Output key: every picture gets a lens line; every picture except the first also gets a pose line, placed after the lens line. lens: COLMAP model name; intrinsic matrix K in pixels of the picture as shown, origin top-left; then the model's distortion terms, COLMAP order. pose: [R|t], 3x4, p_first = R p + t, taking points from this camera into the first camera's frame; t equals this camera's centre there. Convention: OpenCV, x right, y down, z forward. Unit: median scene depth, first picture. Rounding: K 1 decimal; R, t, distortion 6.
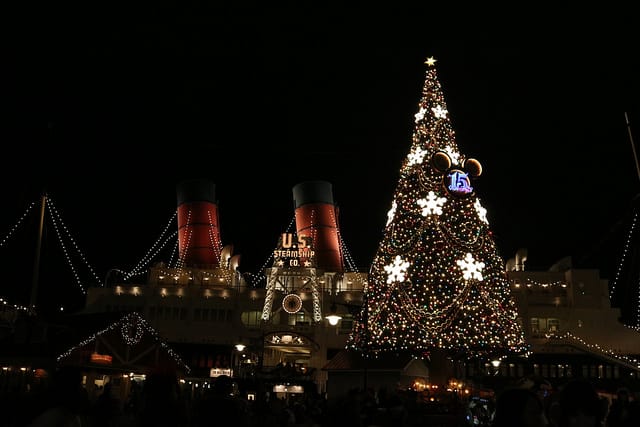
lens RADIAL K [[570.6, 0, 320.0], [0, 570.6, 213.5], [0, 0, 1]] dist [-0.136621, 0.006758]
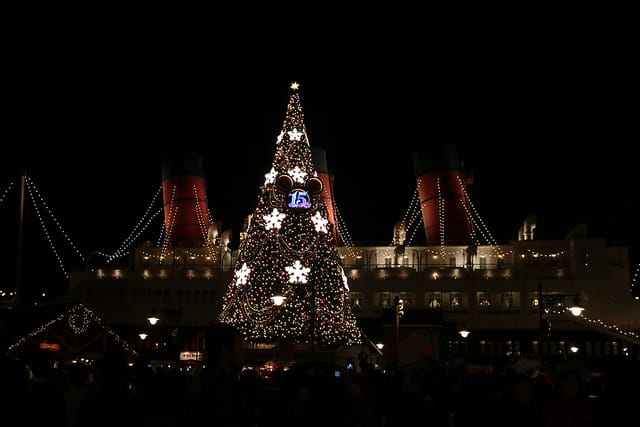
lens RADIAL K [[663.8, 0, 320.0], [0, 663.8, 213.5], [0, 0, 1]] dist [-0.115192, -0.008267]
pose [[0.997640, -0.033578, -0.059884, 0.237300], [0.037629, 0.996985, 0.067857, -0.076262], [0.057425, -0.069950, 0.995896, -0.258068]]
